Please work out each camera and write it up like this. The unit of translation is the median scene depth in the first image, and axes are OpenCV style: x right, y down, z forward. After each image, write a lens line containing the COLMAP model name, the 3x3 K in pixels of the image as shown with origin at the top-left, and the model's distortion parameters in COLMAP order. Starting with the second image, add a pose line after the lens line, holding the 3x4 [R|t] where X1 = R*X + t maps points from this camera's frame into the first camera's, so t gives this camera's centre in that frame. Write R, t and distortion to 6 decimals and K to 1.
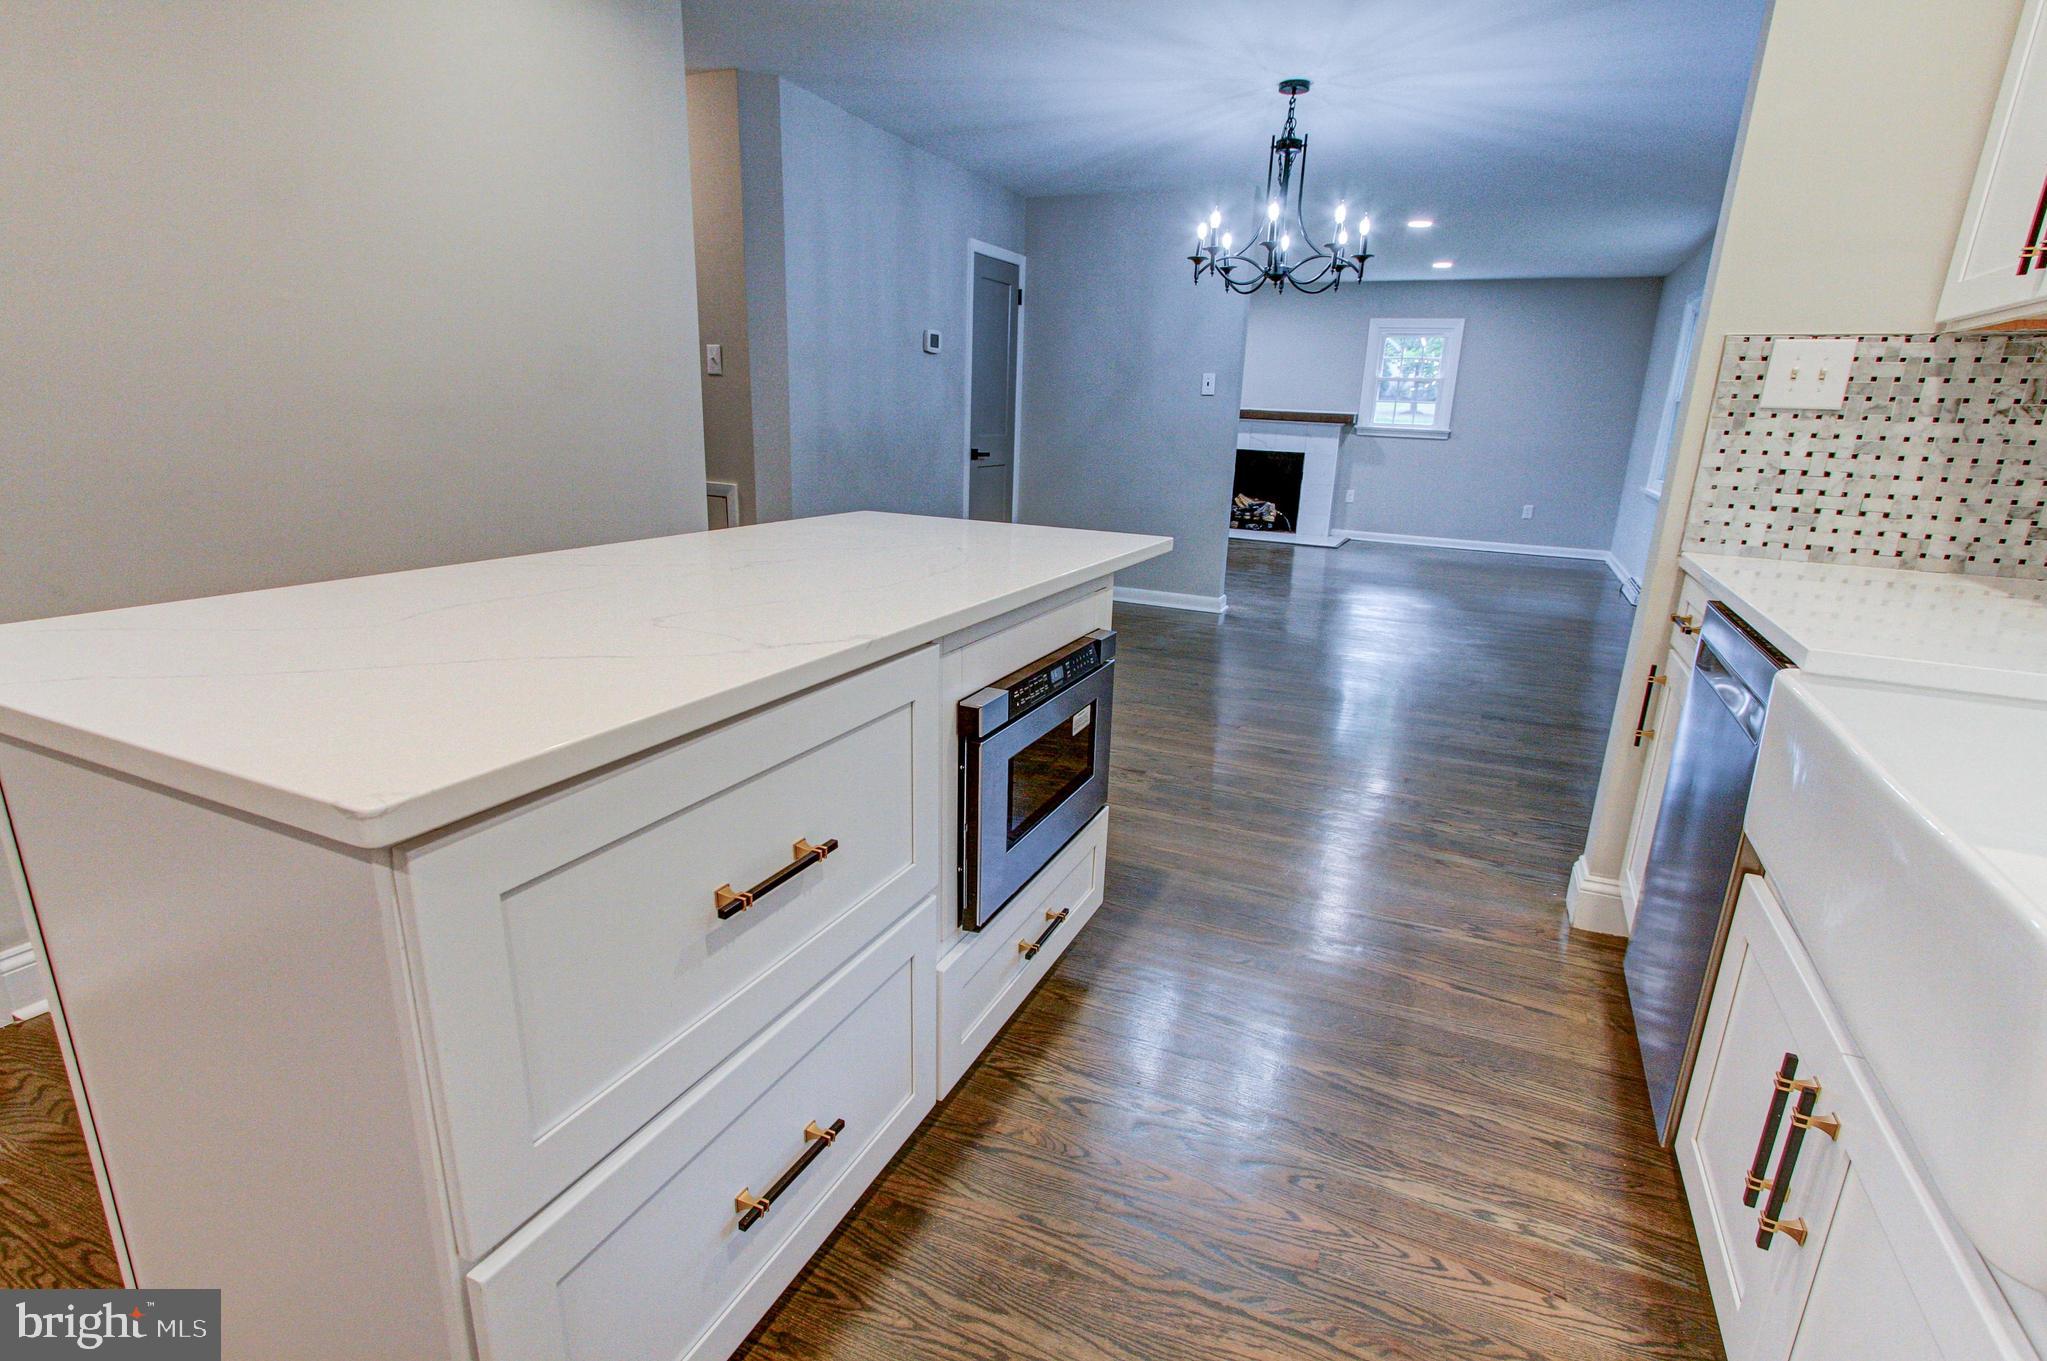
lens RADIAL K [[991.8, 0, 1022.5], [0, 991.8, 693.7], [0, 0, 1]] dist [0.001010, 0.000718]
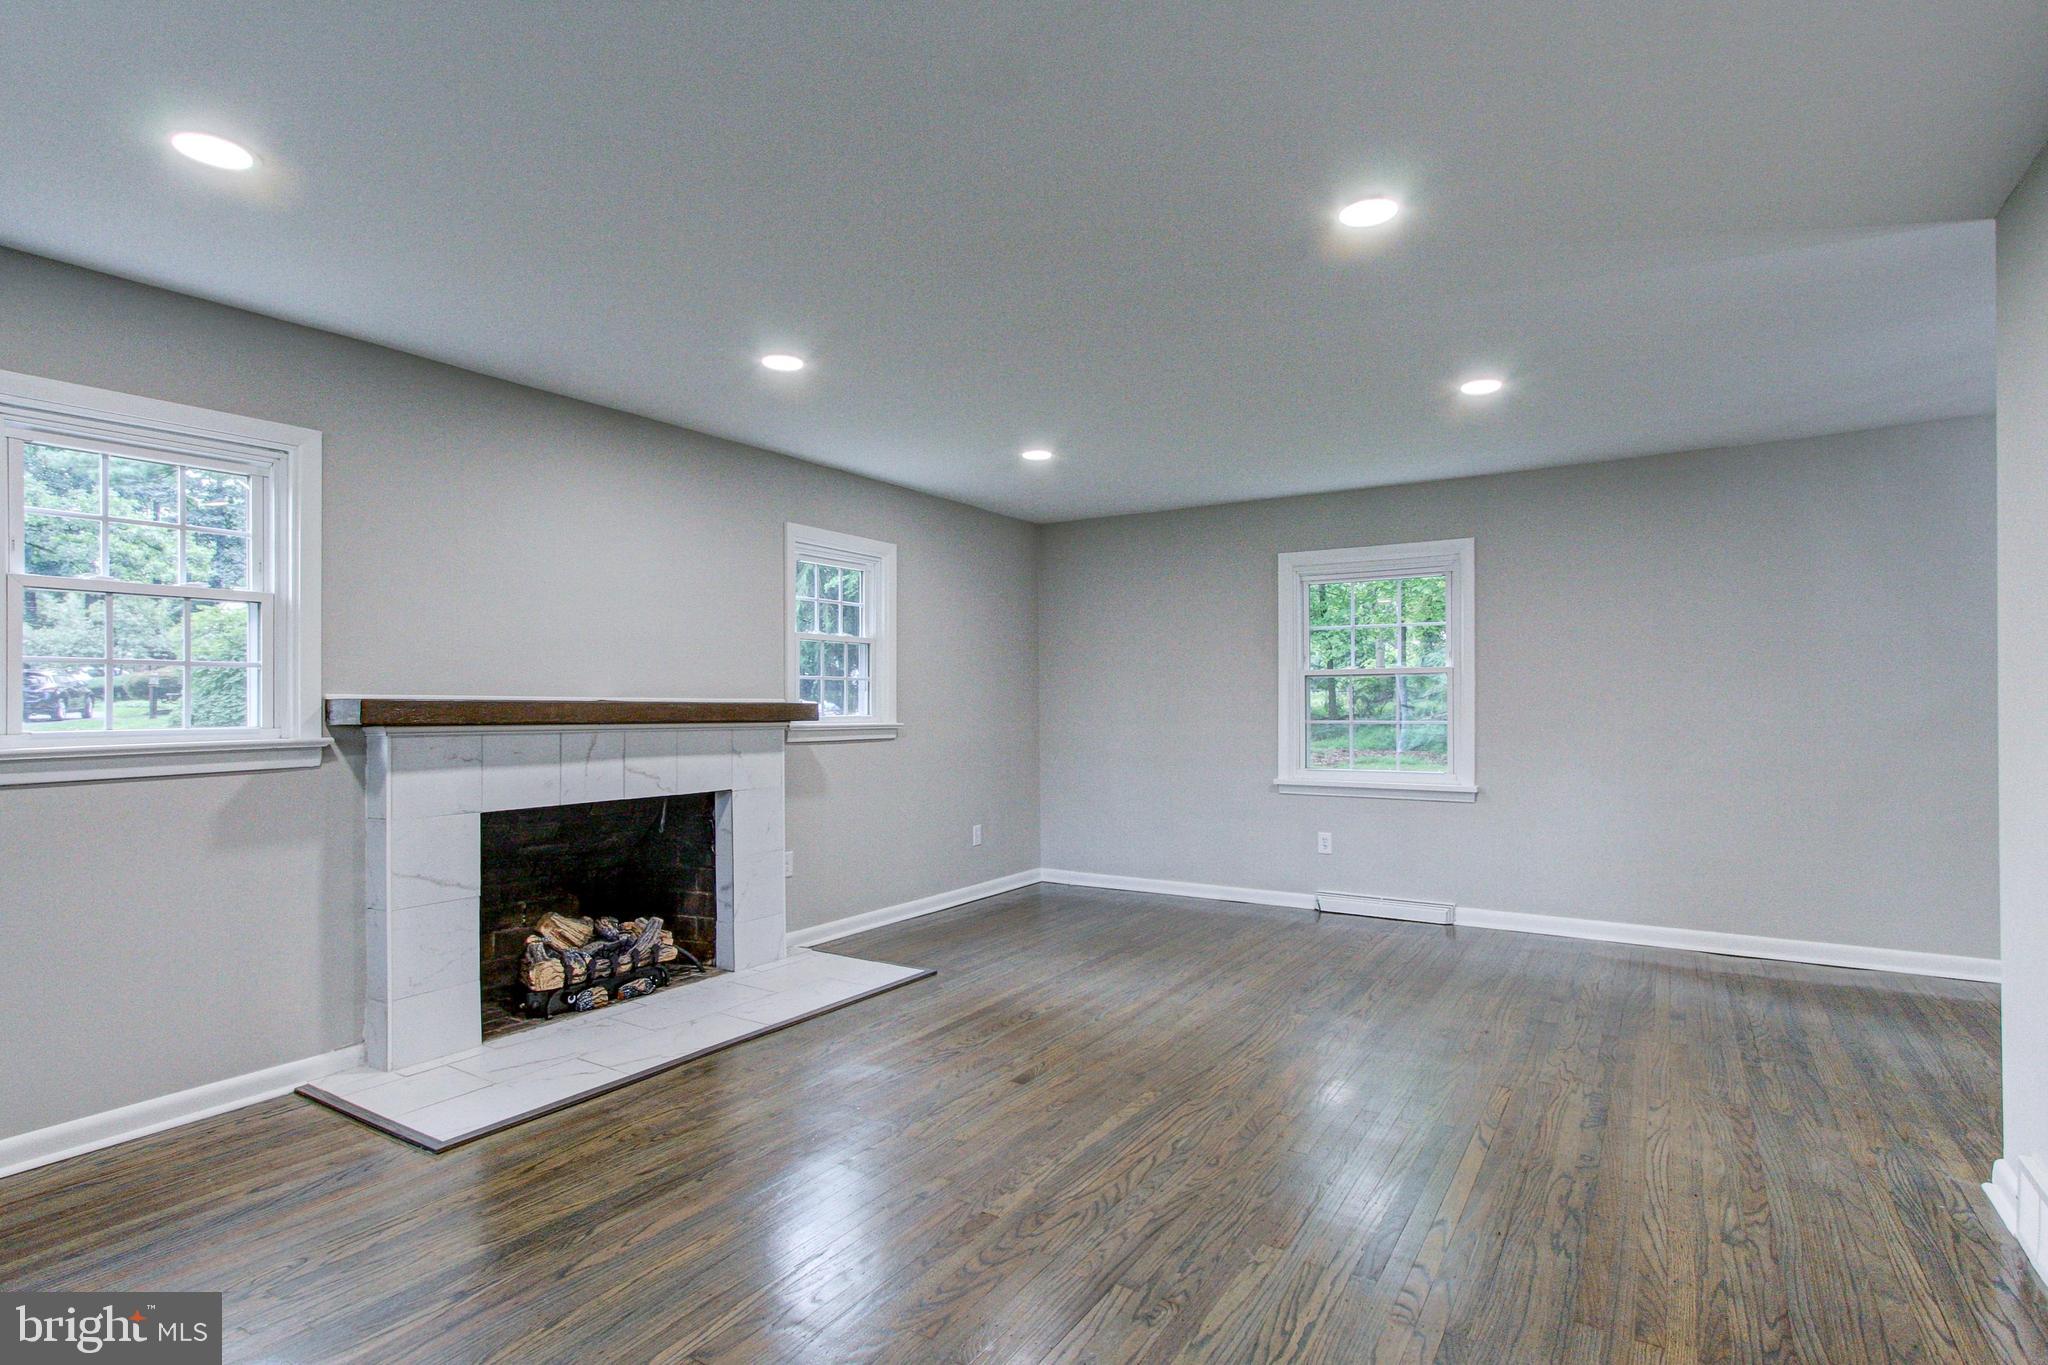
lens RADIAL K [[1026.9, 0, 1029.6], [0, 1026.9, 695.9], [0, 0, 1]] dist [-0.000032, 0.000262]
pose [[0.129219, -0.027900, 0.991223, -0.154846], [0.284120, 0.958736, -0.010053, -0.241891], [-0.950041, 0.282926, 0.131814, 0.803855]]
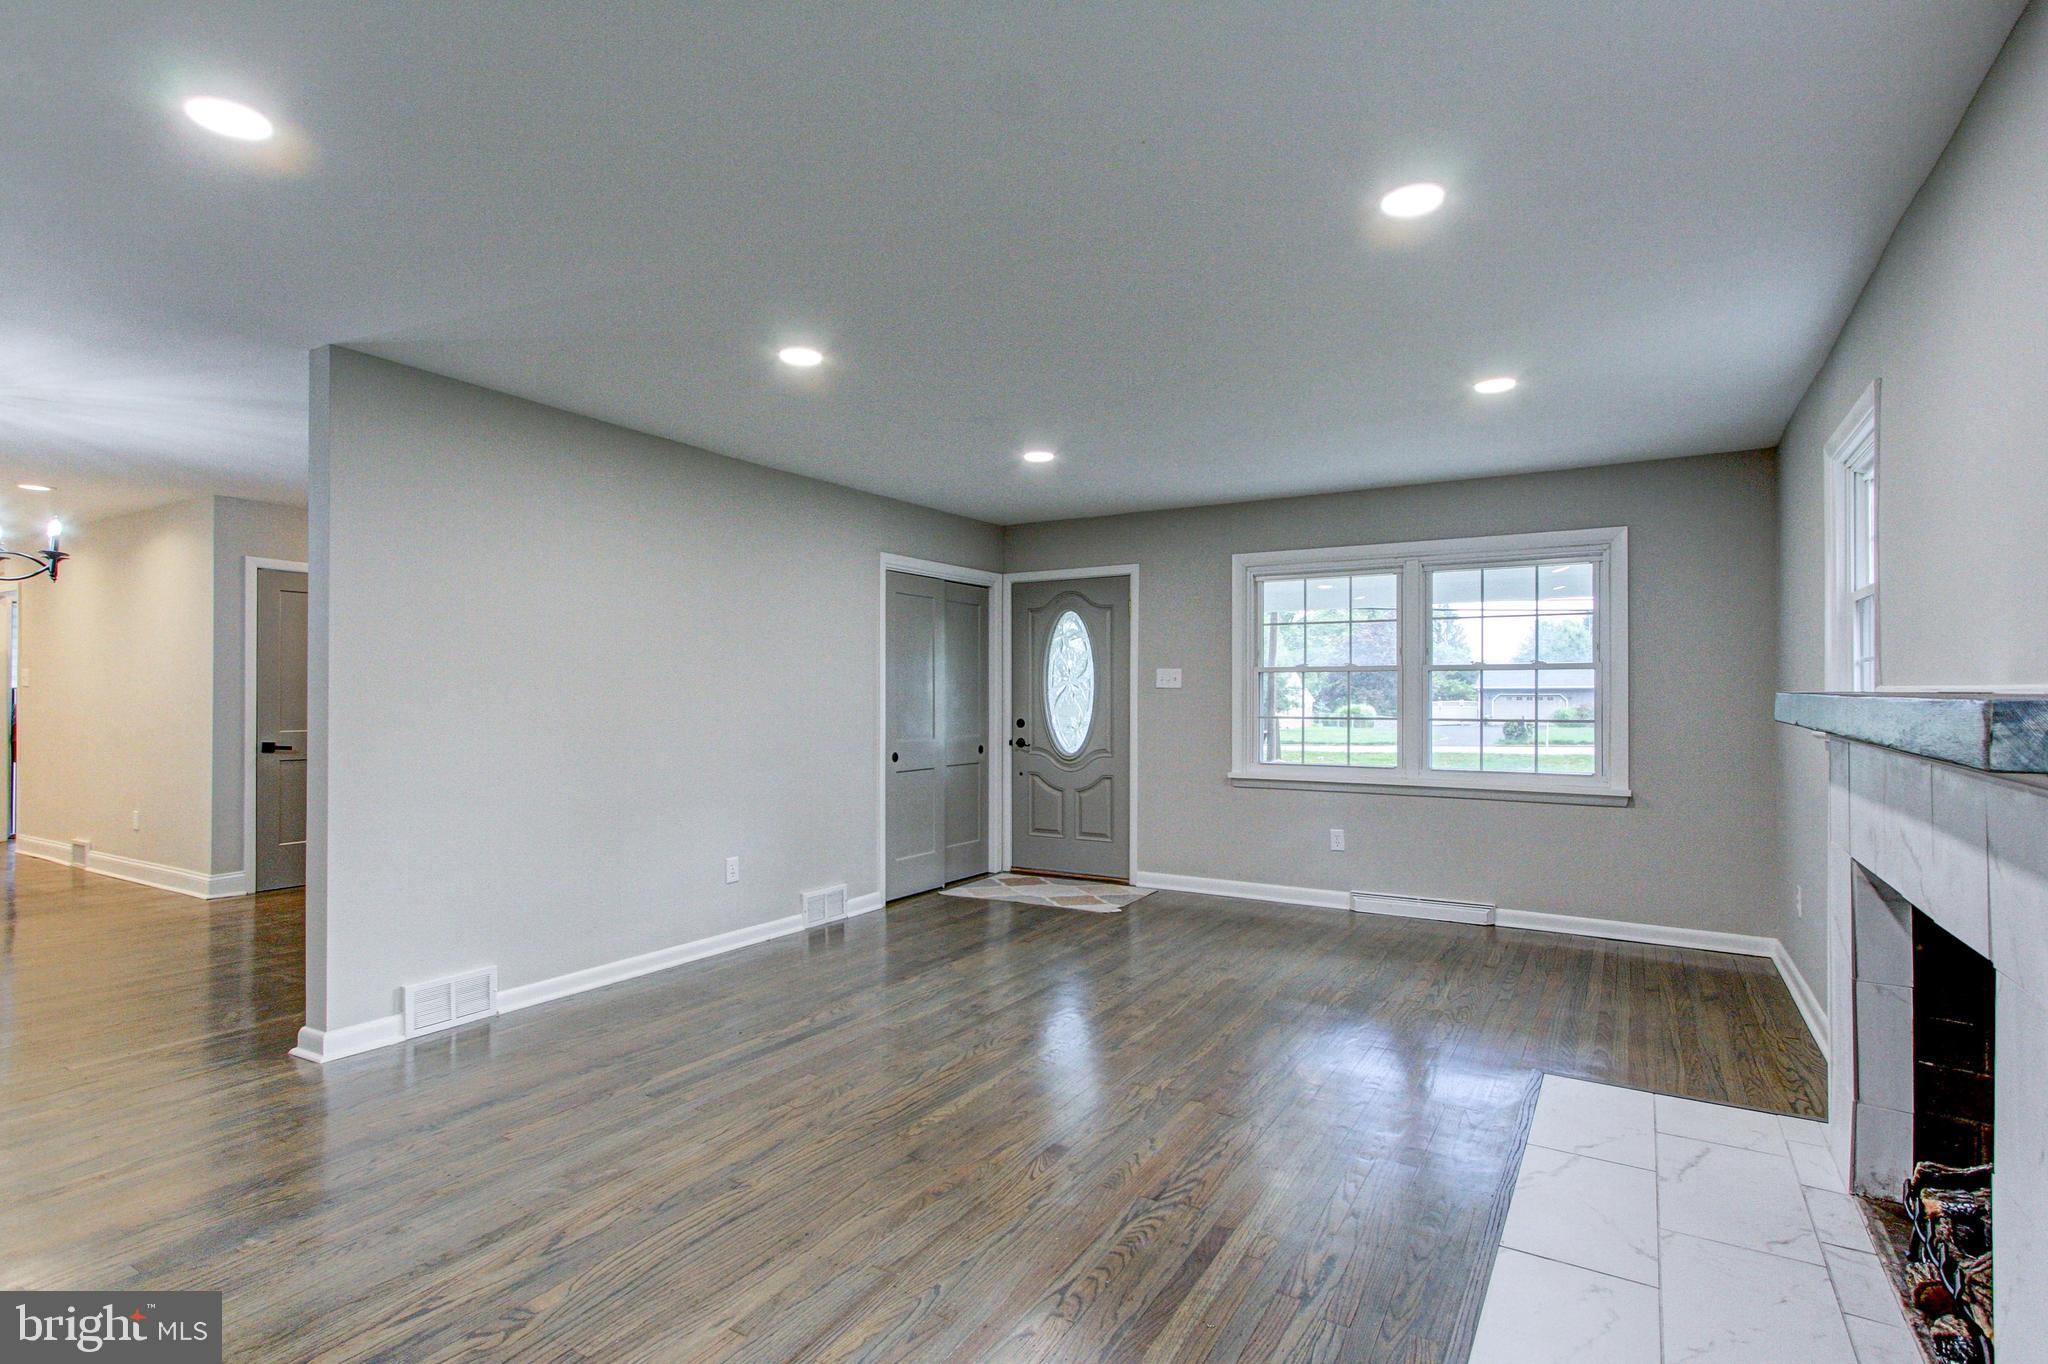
lens RADIAL K [[1002.4, 0, 1022.2], [0, 1002.4, 698.2], [0, 0, 1]] dist [0.004311, 0.000341]
pose [[-0.110664, -0.037024, -0.993168, 0.450418], [-0.282369, 0.959296, -0.004298, -0.239832], [0.952901, 0.279965, -0.116614, 0.874206]]
